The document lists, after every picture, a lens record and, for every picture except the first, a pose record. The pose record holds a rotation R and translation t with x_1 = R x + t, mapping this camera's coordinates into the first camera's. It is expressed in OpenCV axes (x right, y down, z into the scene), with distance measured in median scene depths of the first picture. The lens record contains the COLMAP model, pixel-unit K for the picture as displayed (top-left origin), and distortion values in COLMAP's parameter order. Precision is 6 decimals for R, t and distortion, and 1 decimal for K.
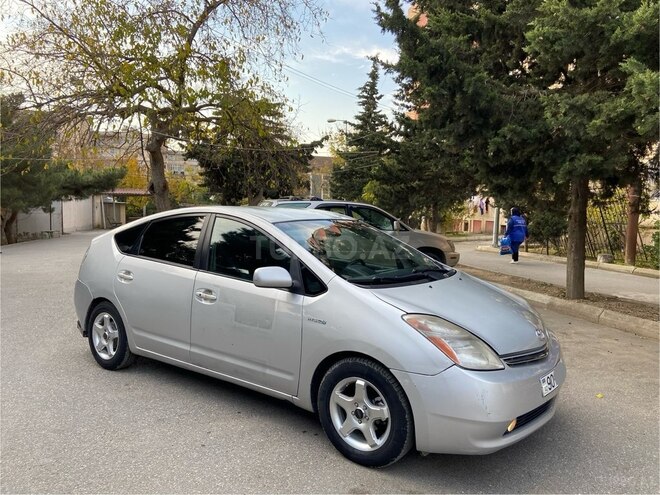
lens RADIAL K [[492.5, 0, 330.0], [0, 492.5, 247.5], [0, 0, 1]] dist [0.097538, -0.129342]
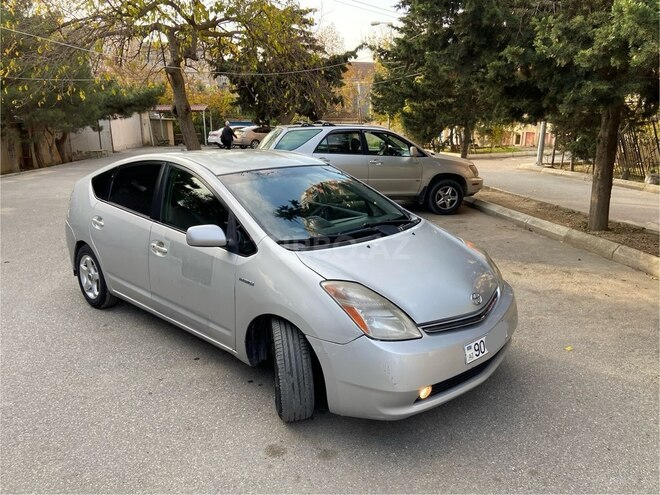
lens RADIAL K [[494.0, 0, 330.0], [0, 494.0, 247.5], [0, 0, 1]] dist [0.088082, -0.114790]
pose [[0.994067, 0.008490, -0.108436, 0.107389], [0.010610, 0.984626, 0.174352, -0.040090], [0.108249, -0.174468, 0.978694, 0.022932]]
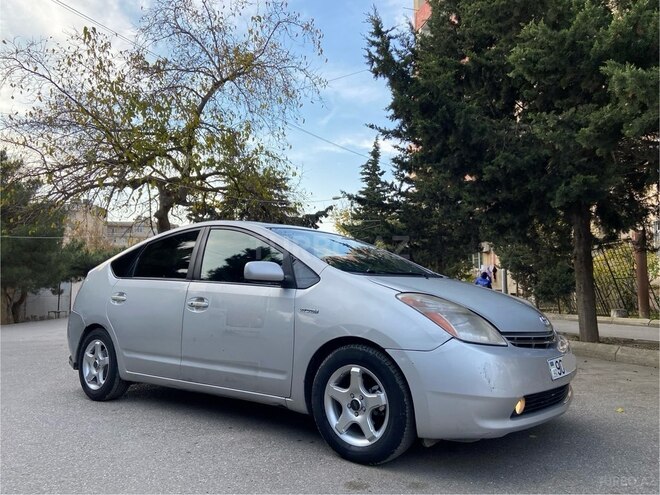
lens RADIAL K [[494.0, 0, 330.0], [0, 494.0, 247.5], [0, 0, 1]] dist [0.088082, -0.114790]
pose [[0.999545, -0.025865, -0.015506, 0.013718], [0.022898, 0.985546, -0.167851, 0.082242], [0.019624, 0.167420, 0.985690, 0.013974]]
